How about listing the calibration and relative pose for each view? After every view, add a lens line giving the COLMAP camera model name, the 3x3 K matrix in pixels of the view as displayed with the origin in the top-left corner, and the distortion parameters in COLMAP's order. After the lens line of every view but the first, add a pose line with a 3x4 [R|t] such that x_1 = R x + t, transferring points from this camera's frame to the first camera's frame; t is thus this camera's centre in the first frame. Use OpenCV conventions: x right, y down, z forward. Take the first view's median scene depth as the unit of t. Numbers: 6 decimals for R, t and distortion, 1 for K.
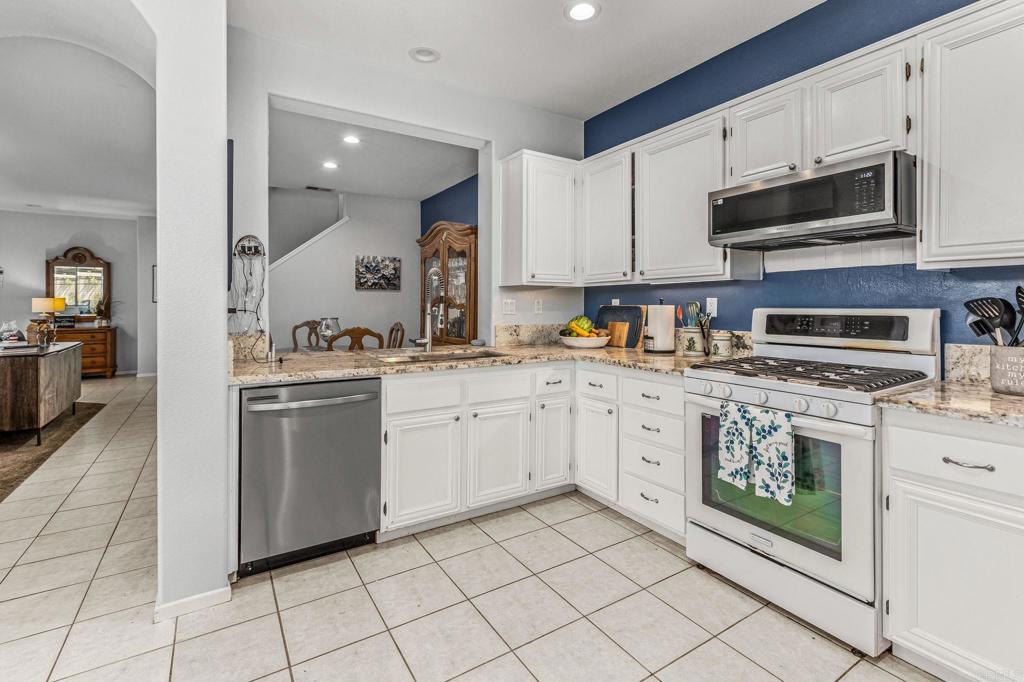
lens RADIAL K [[471.9, 0, 511.4], [0, 471.9, 301.1], [0, 0, 1]] dist [0.000088, -0.000060]
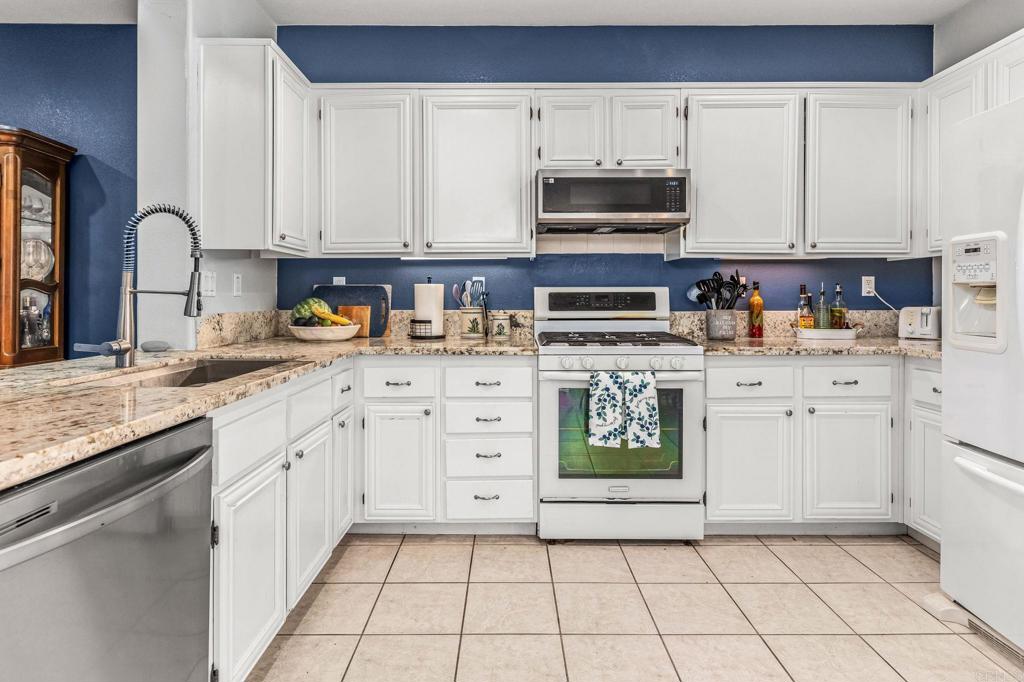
lens RADIAL K [[549.3, 0, 510.9], [0, 549.3, 297.5], [0, 0, 1]] dist [-0.000314, -0.000637]
pose [[0.528217, -0.001360, 0.849109, -0.711923], [-0.006384, 0.999964, 0.005573, 0.041076], [-0.849086, -0.008365, 0.528189, 0.520201]]
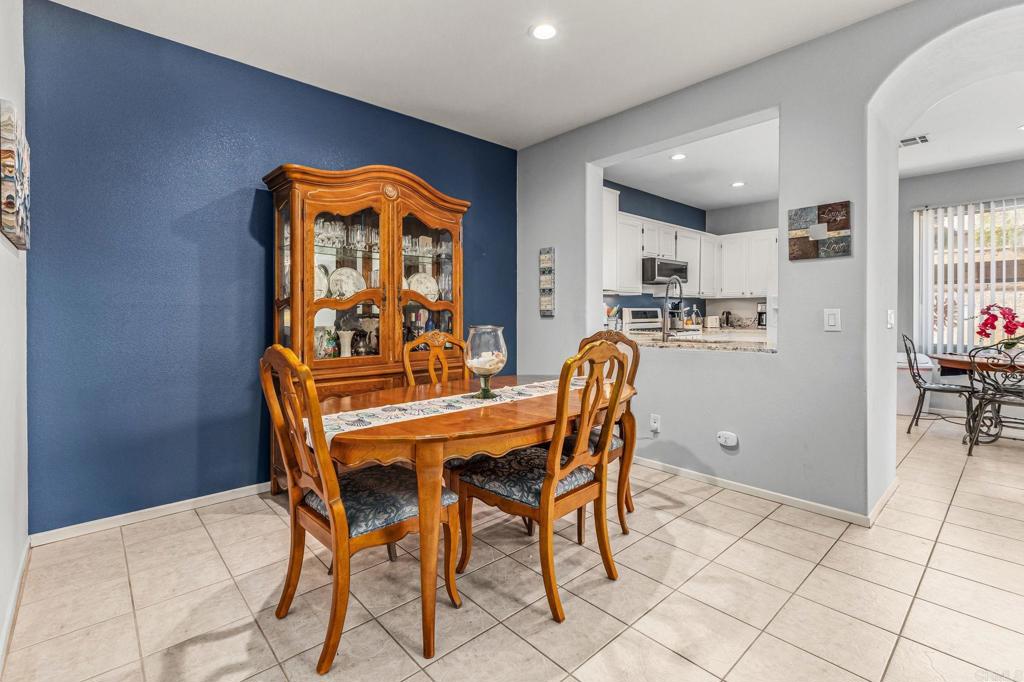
lens RADIAL K [[467.1, 0, 512.8], [0, 467.1, 325.2], [0, 0, 1]] dist [0.000878, 0.000051]
pose [[-0.177761, -0.030932, 0.983587, -2.051881], [-0.006981, 0.999520, 0.030172, 0.043360], [-0.984049, -0.001503, -0.177892, 2.508337]]
